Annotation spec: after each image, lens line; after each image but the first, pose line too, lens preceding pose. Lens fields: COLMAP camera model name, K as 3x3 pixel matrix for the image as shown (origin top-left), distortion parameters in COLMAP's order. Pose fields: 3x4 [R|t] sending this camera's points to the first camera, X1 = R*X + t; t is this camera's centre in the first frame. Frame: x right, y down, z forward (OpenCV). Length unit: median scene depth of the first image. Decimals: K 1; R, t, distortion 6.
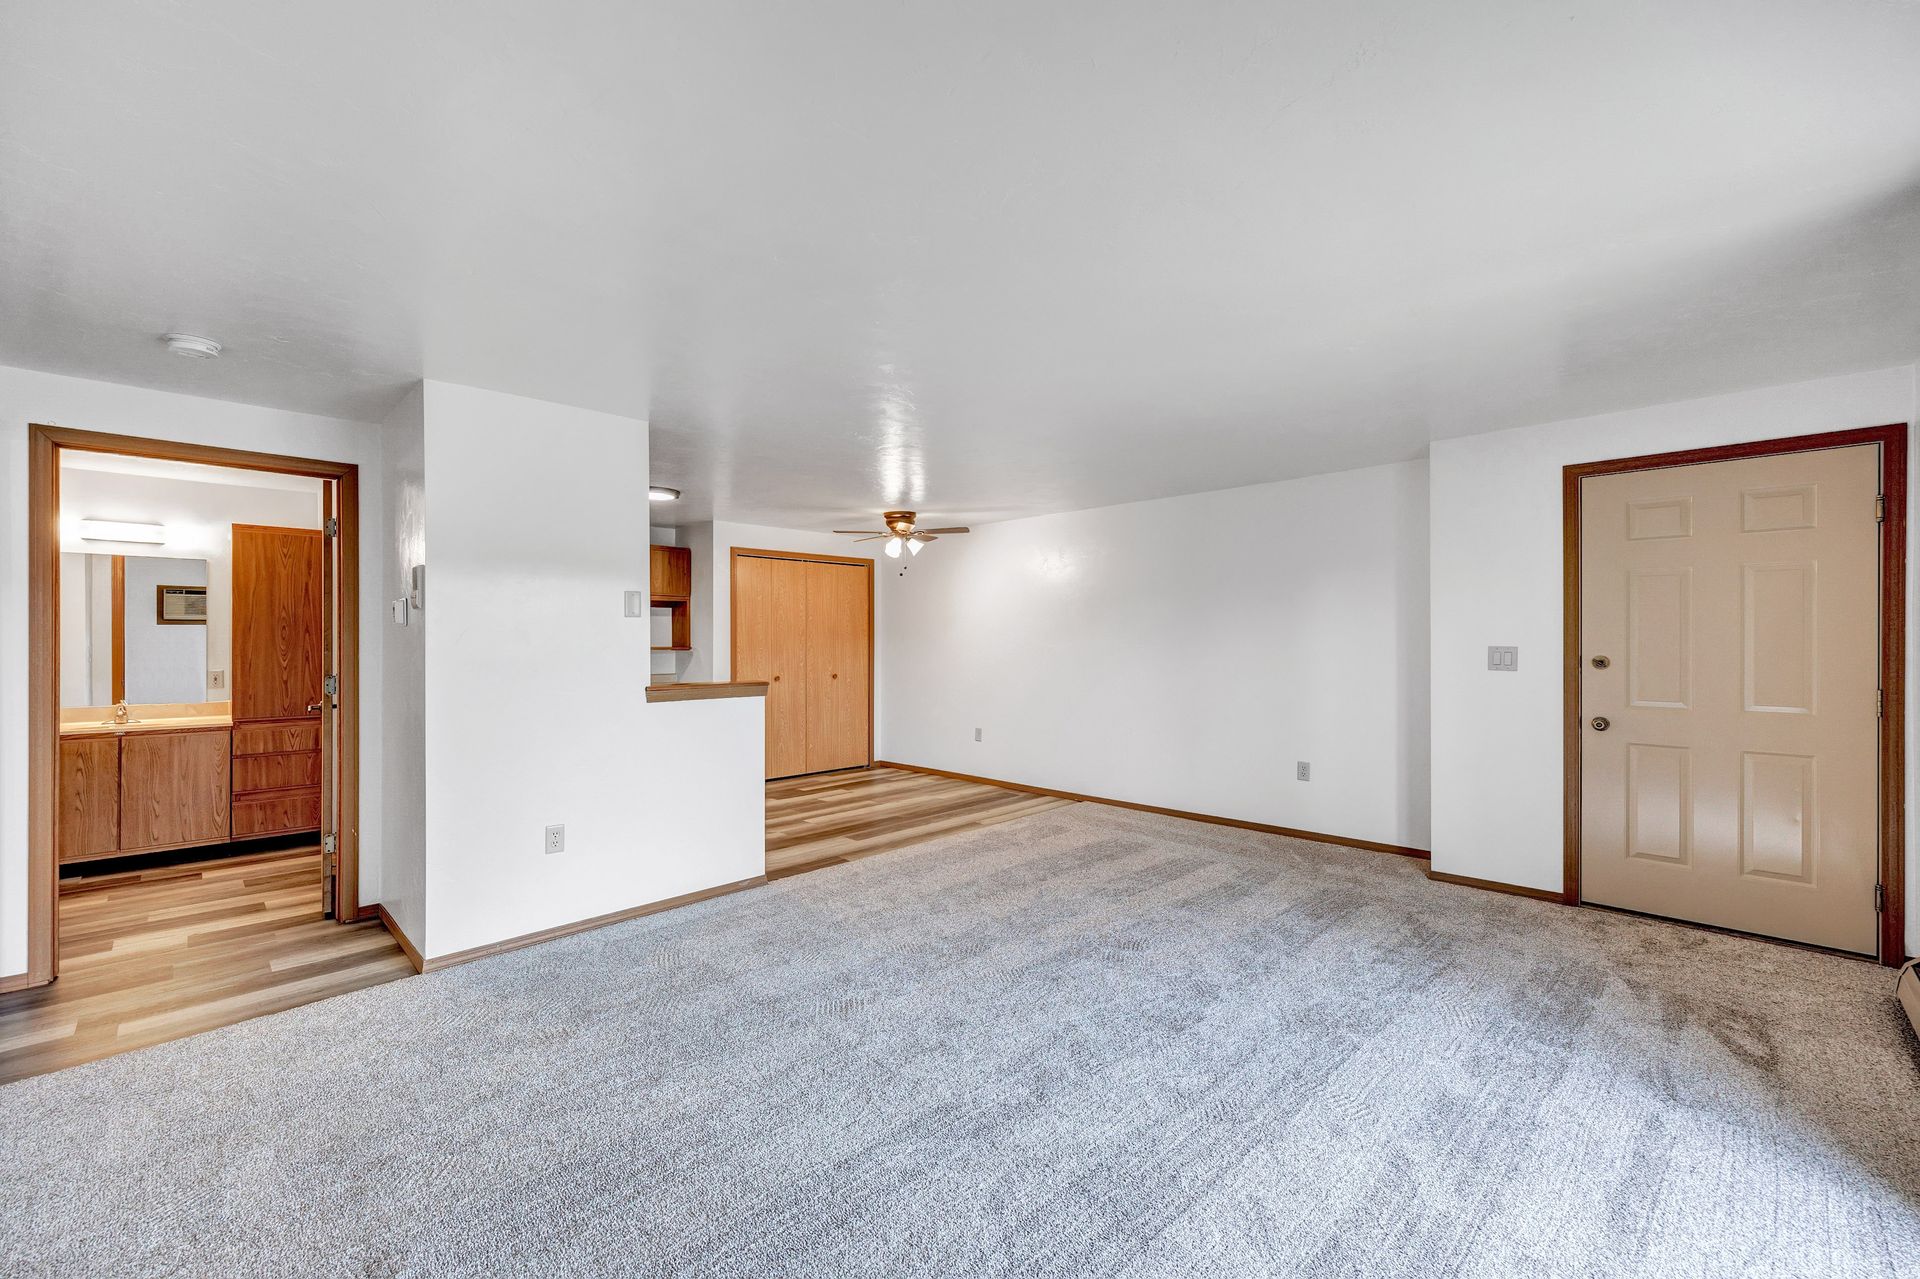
lens RADIAL K [[781.7, 0, 949.8], [0, 781.7, 640.3], [0, 0, 1]] dist [0.001360, -0.000349]
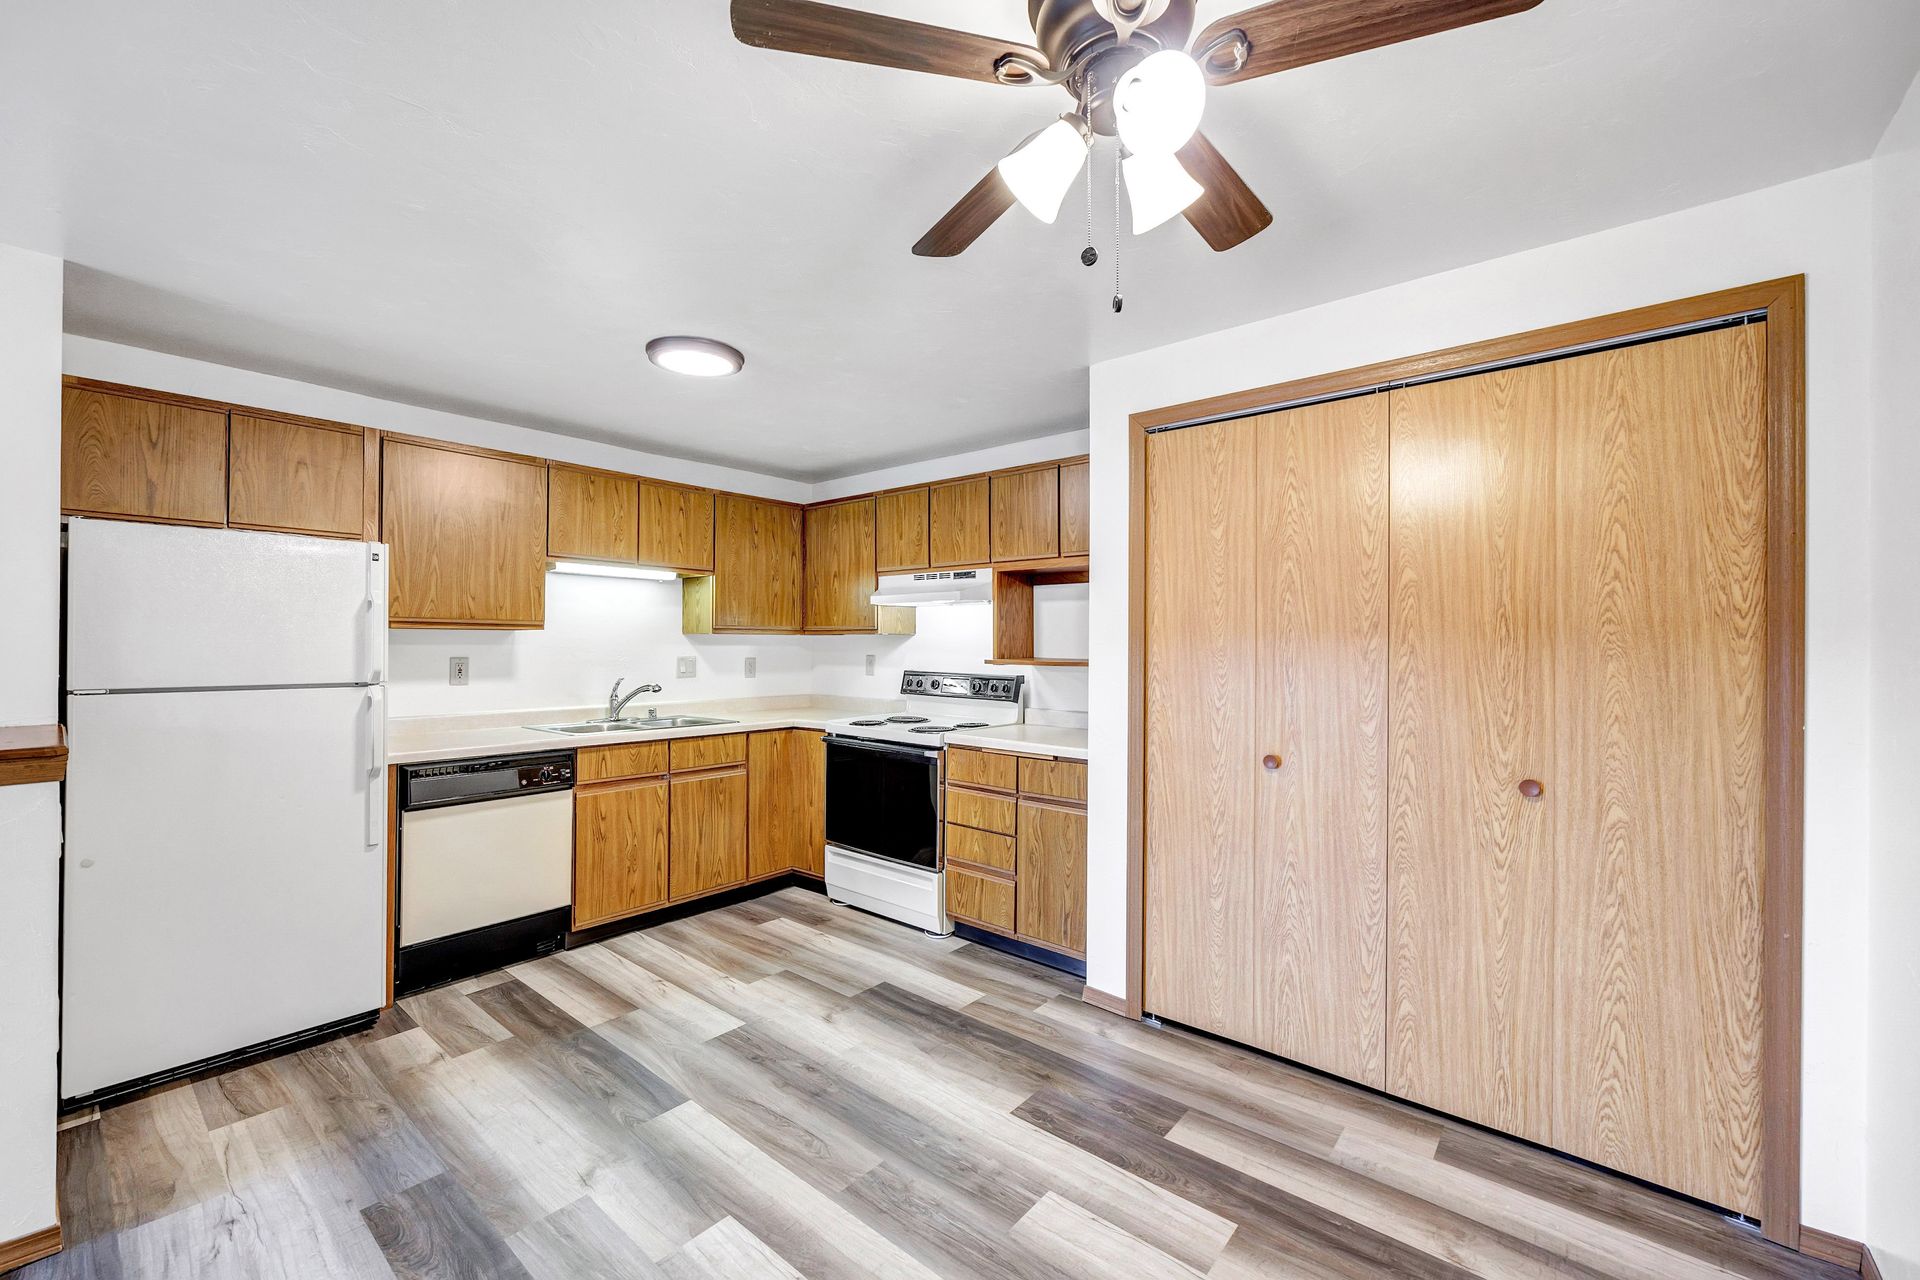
lens RADIAL K [[781.7, 0, 949.8], [0, 781.7, 640.8], [0, 0, 1]] dist [0.001360, -0.000349]
pose [[0.082459, -0.004407, -0.996585, 0.194804], [-0.010369, 0.999932, -0.005280, -0.000315], [0.996540, 0.010769, 0.082408, 1.514935]]
